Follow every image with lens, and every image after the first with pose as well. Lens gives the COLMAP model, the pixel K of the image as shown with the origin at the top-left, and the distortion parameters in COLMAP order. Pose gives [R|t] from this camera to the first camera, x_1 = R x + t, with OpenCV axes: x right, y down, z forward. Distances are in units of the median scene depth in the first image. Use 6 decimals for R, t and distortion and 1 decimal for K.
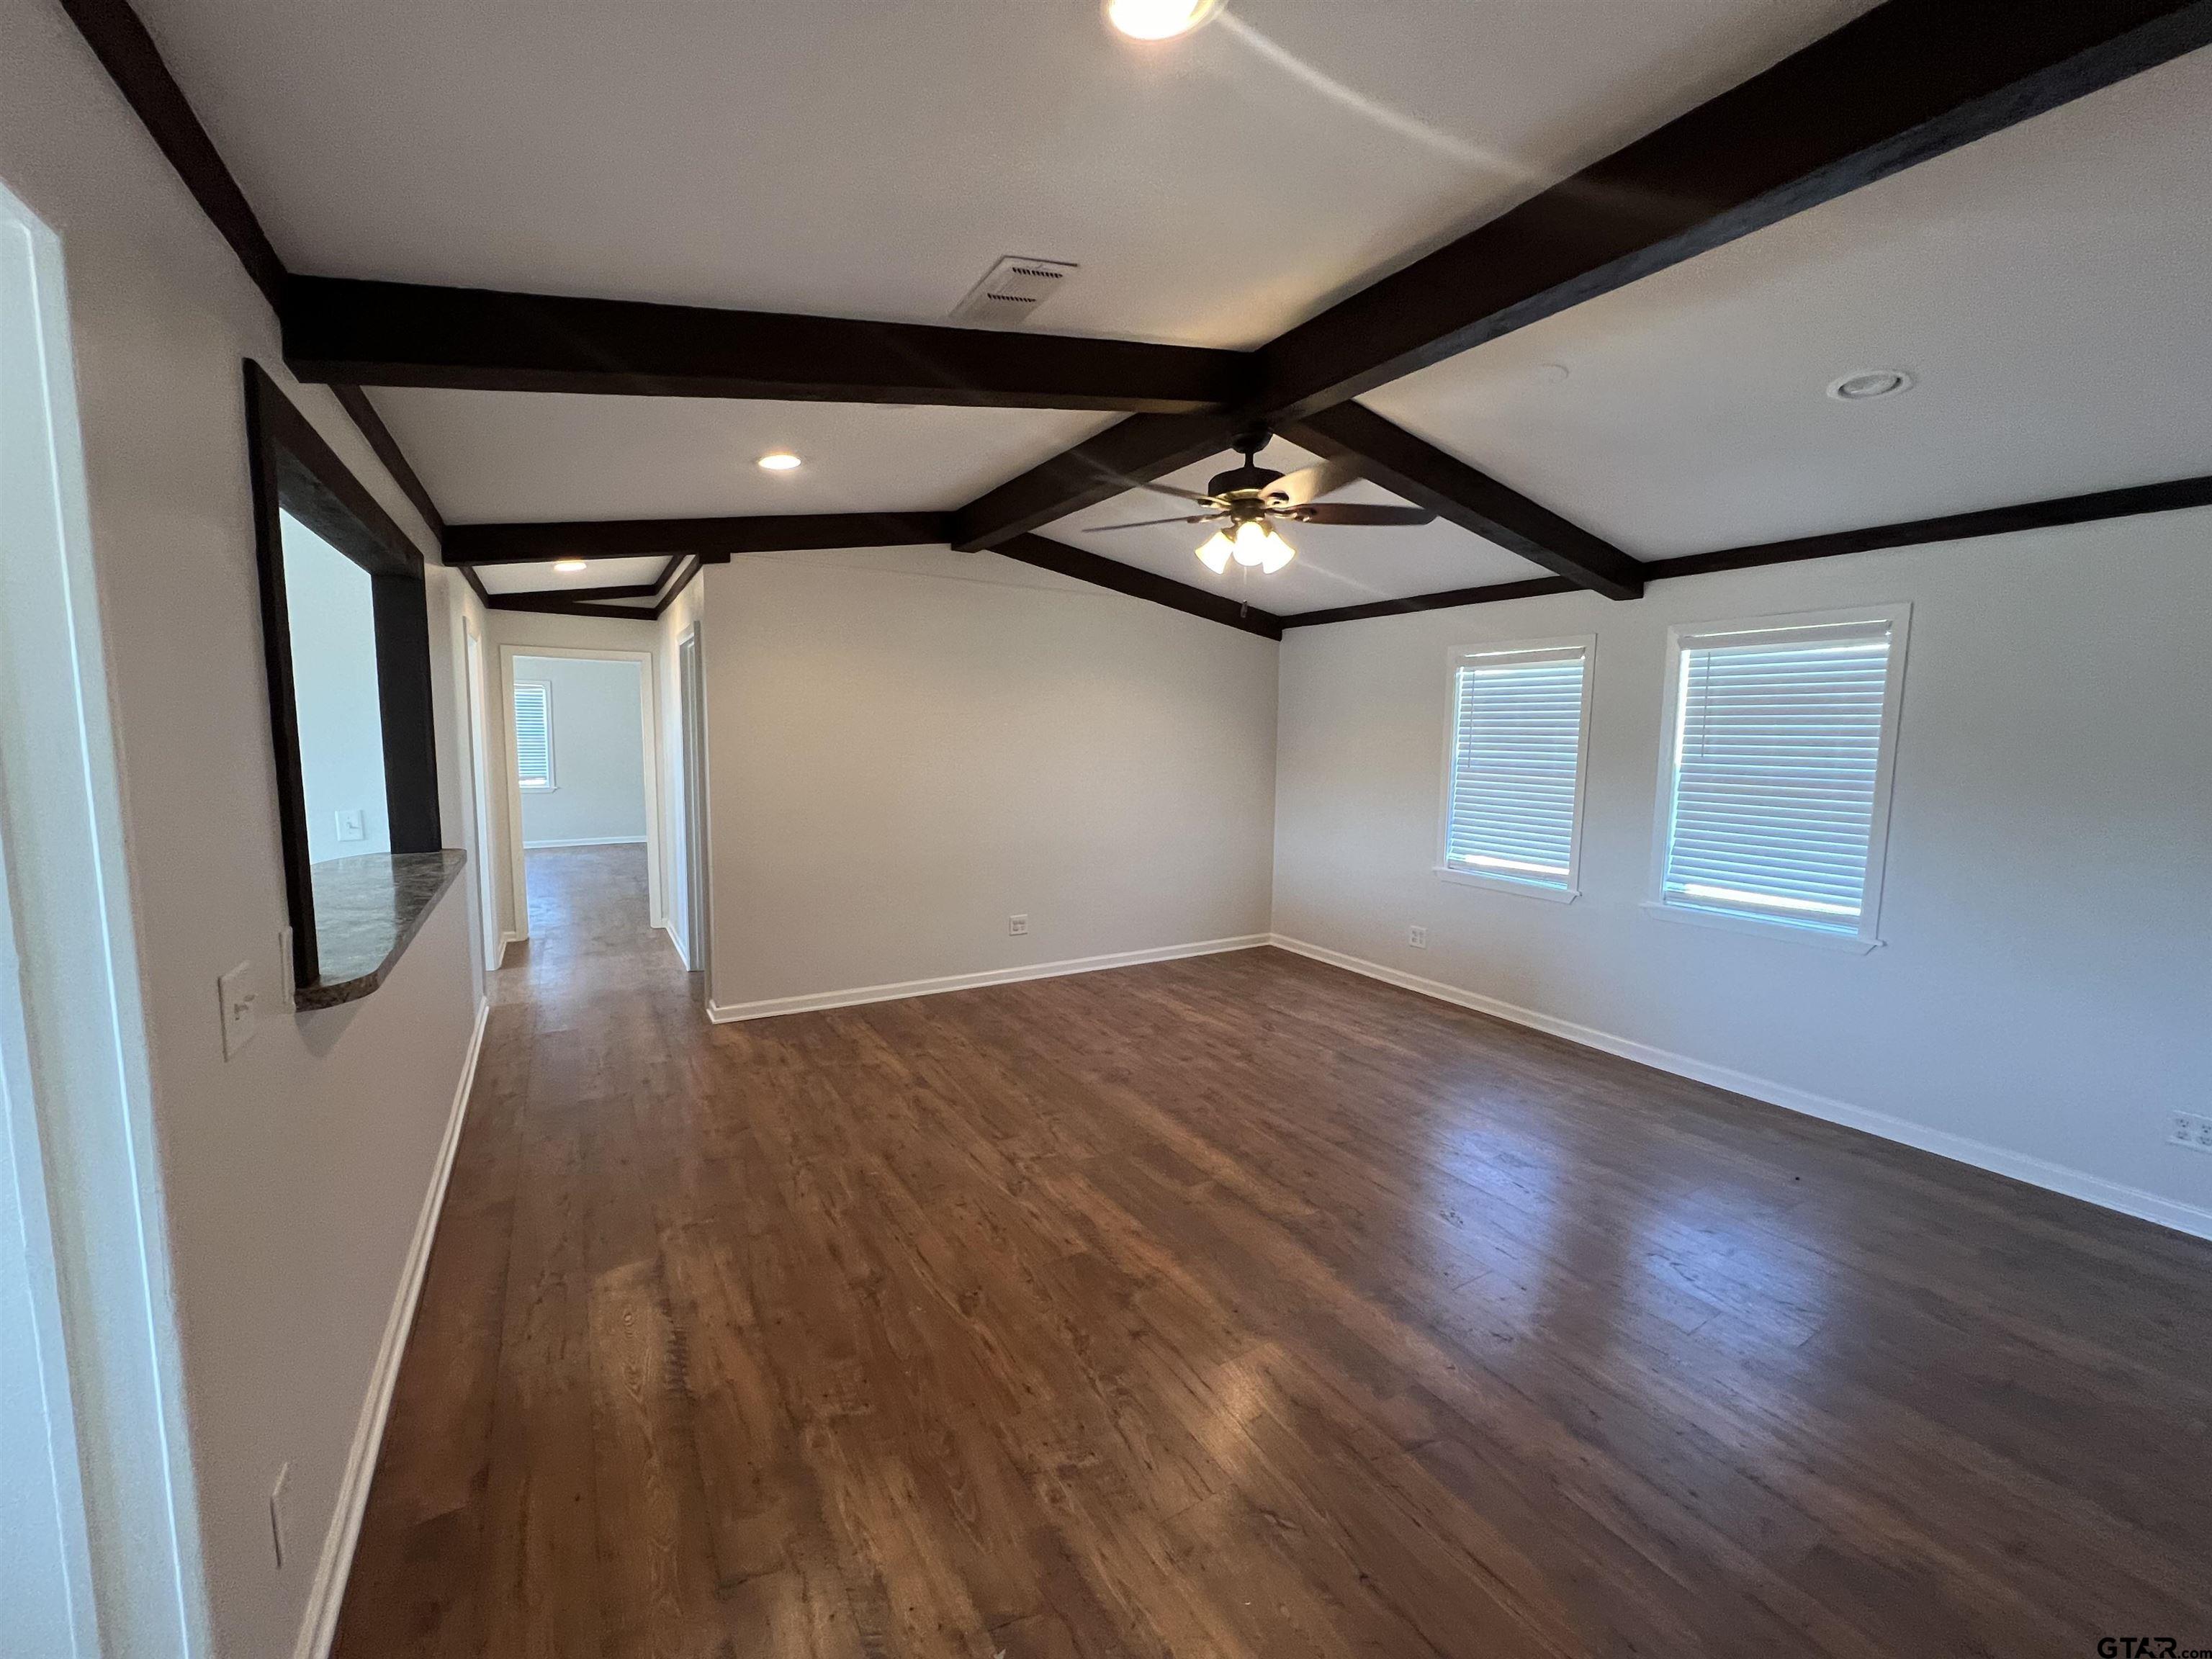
lens RADIAL K [[889.7, 0, 1104.9], [0, 889.7, 829.1], [0, 0, 1]] dist [0.000158, 0.000118]
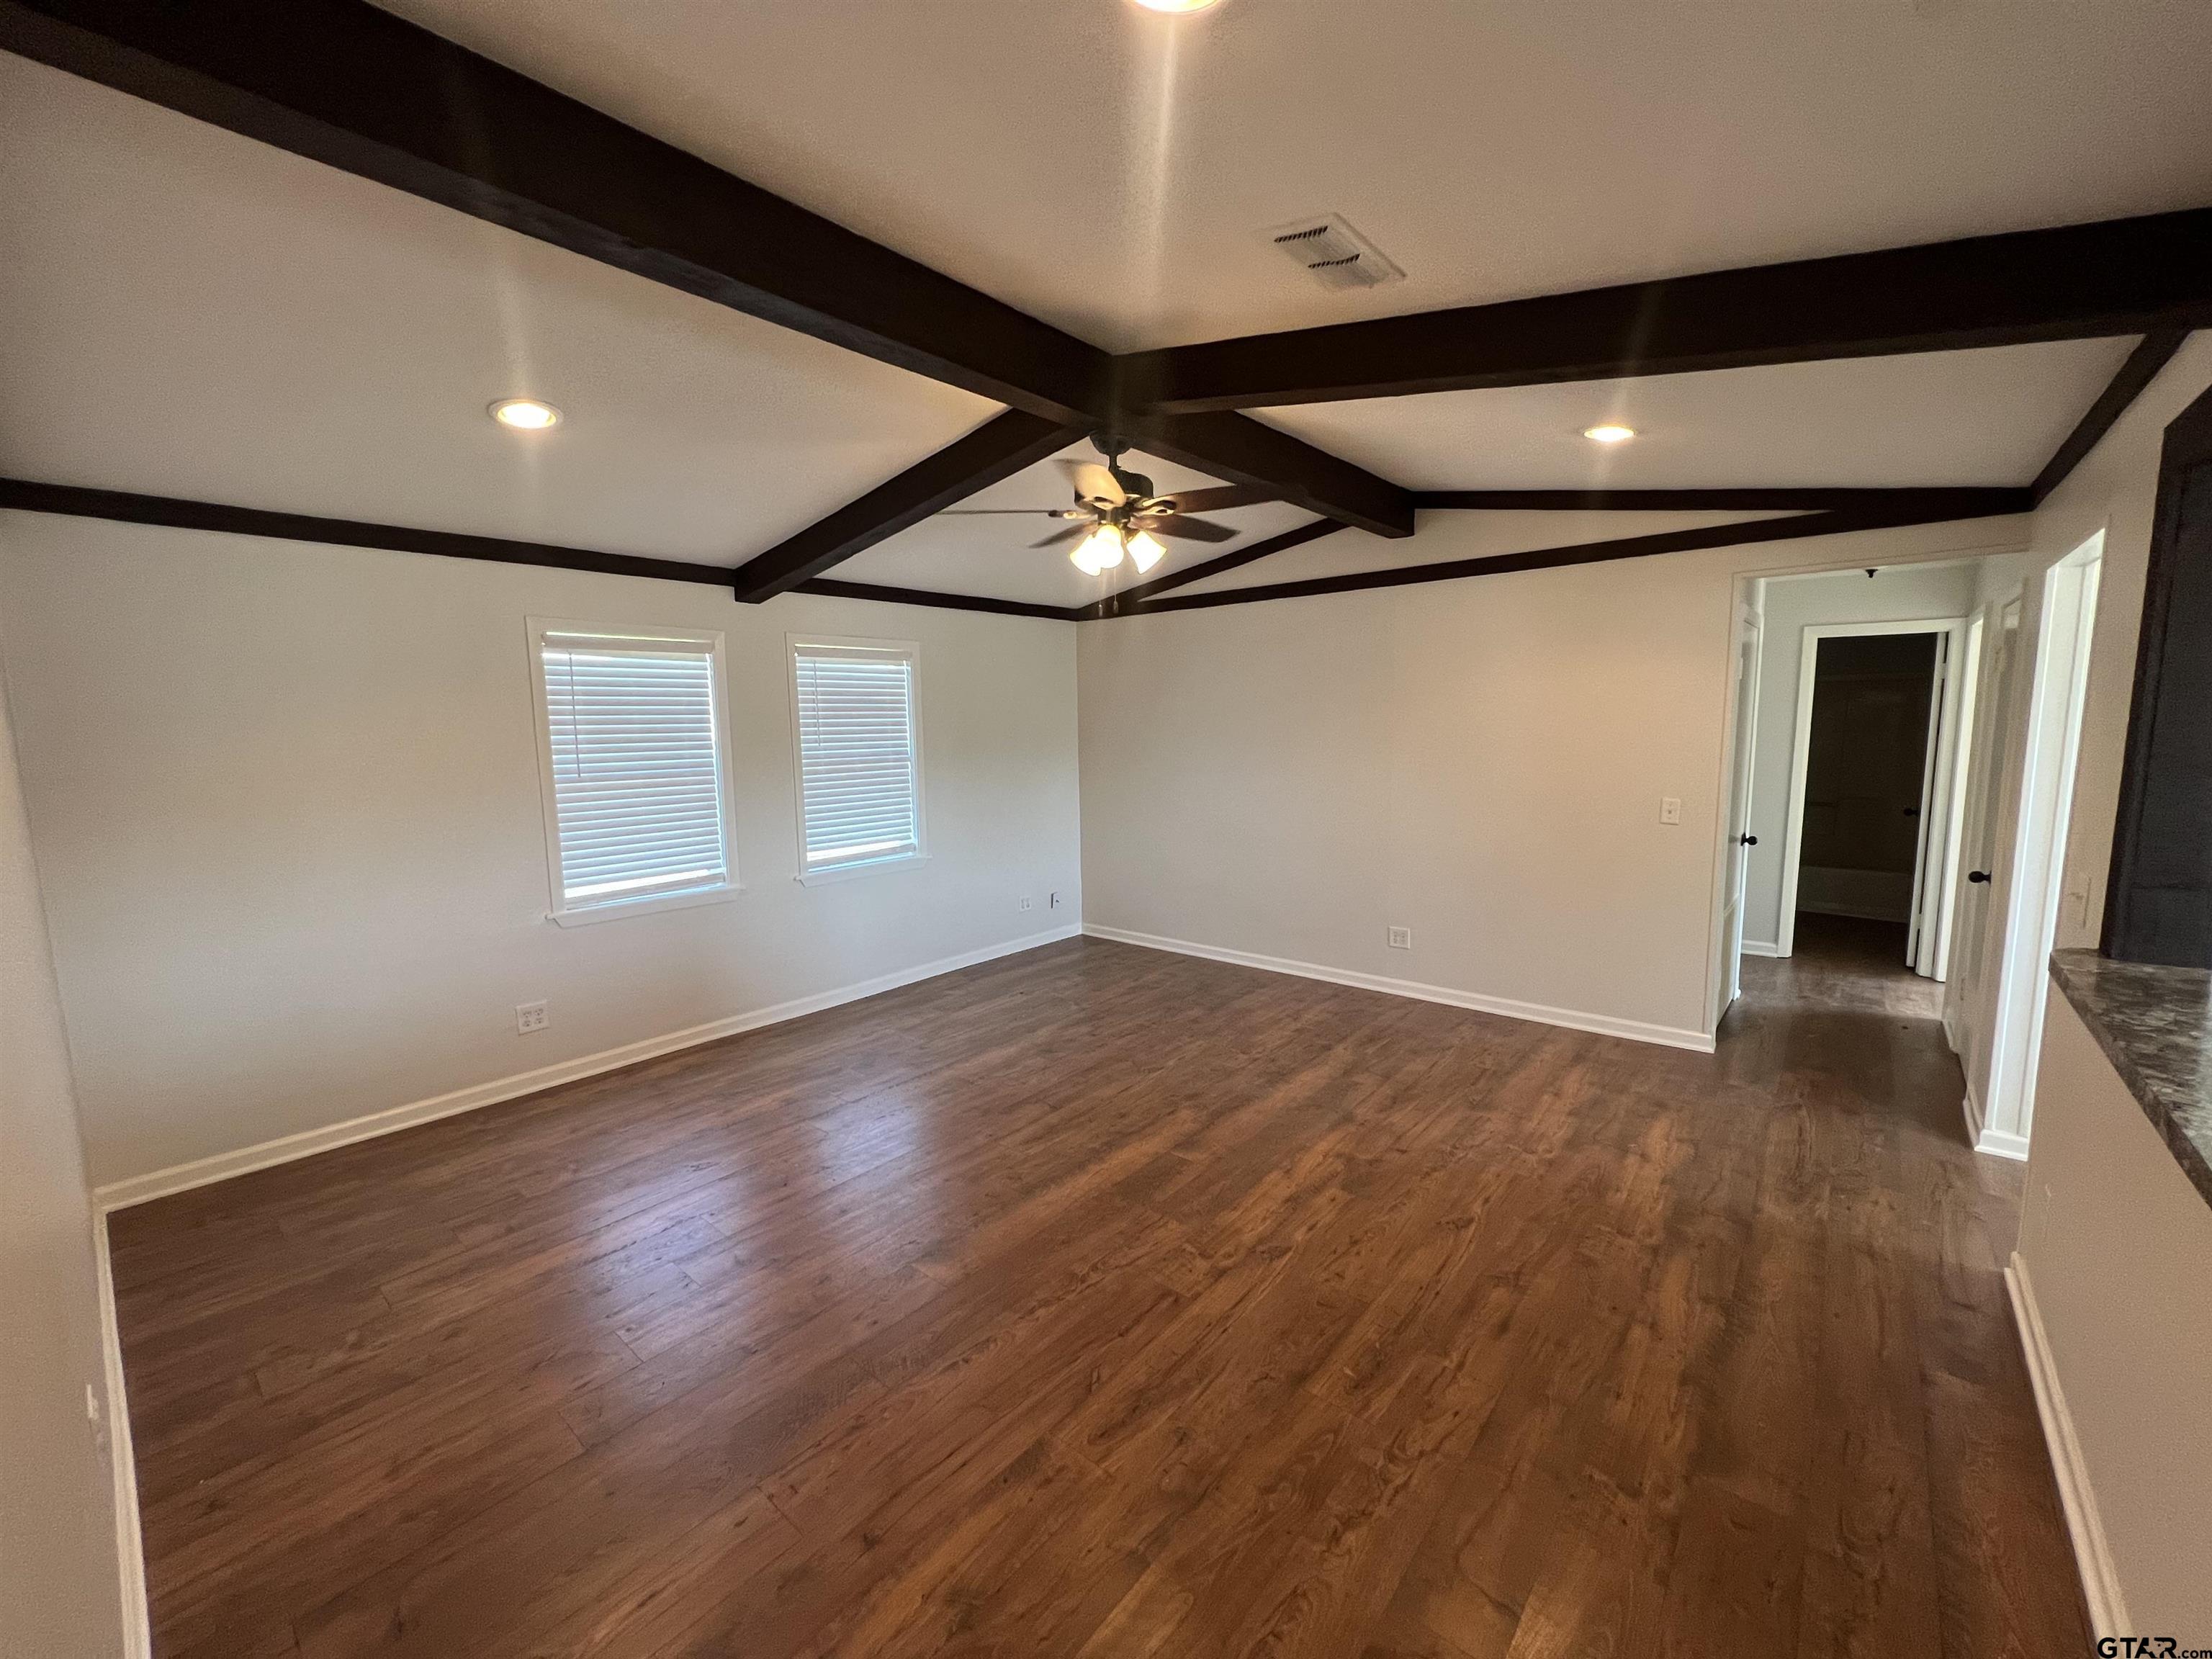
lens RADIAL K [[889.7, 0, 1104.9], [0, 889.7, 829.1], [0, 0, 1]] dist [0.000158, 0.000118]
pose [[-0.316237, -0.126361, 0.940227, -0.727294], [0.114082, 0.978832, 0.169920, -0.156460], [-0.941796, 0.160998, -0.295128, 1.193618]]
